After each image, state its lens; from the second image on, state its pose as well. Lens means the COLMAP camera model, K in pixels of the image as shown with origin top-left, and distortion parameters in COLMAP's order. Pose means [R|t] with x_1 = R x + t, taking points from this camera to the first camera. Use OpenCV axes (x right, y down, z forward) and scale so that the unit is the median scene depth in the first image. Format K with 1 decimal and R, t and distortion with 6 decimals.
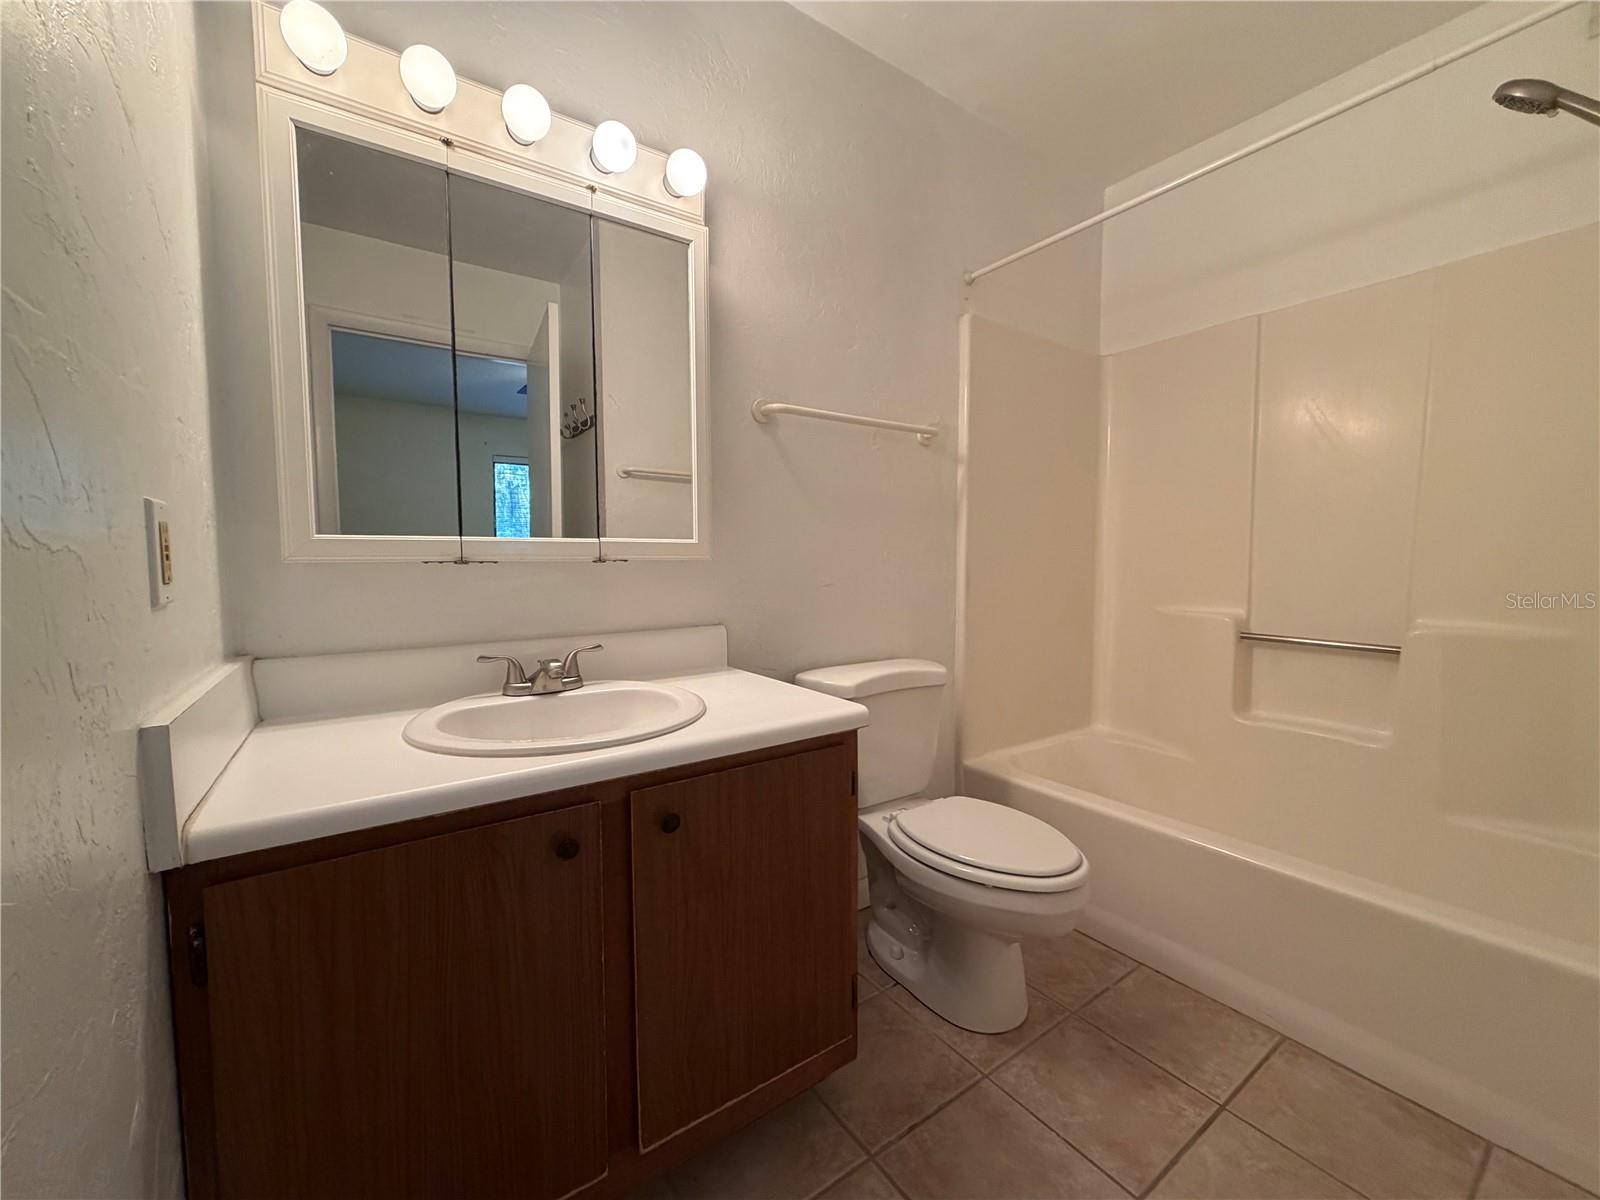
lens RADIAL K [[634.7, 0, 800.0], [0, 634.7, 600.0], [0, 0, 1]] dist [0.001822, 0.000255]
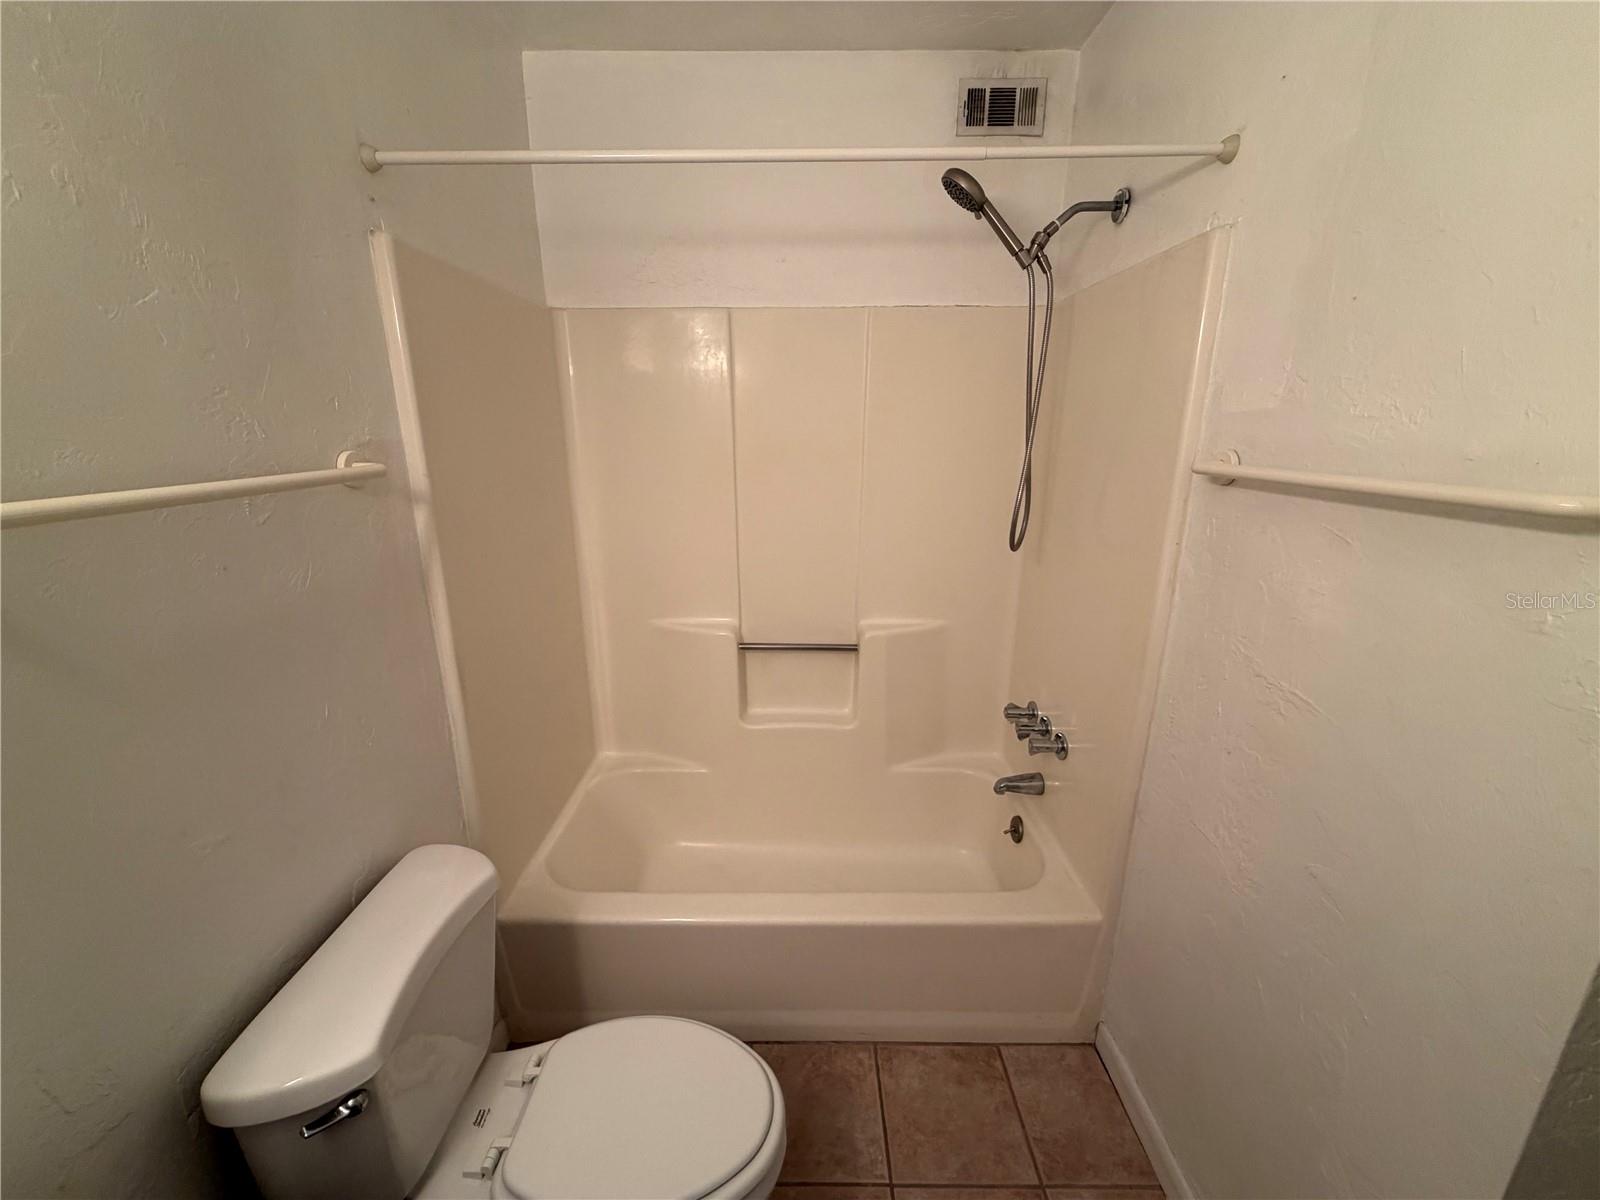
lens RADIAL K [[634.7, 0, 800.0], [0, 634.7, 600.0], [0, 0, 1]] dist [0.001822, 0.000255]
pose [[0.574816, -0.217663, 0.788803, -0.032350], [0.050978, 0.971626, 0.230963, -0.246262], [-0.816694, -0.092550, 0.569602, 0.356288]]
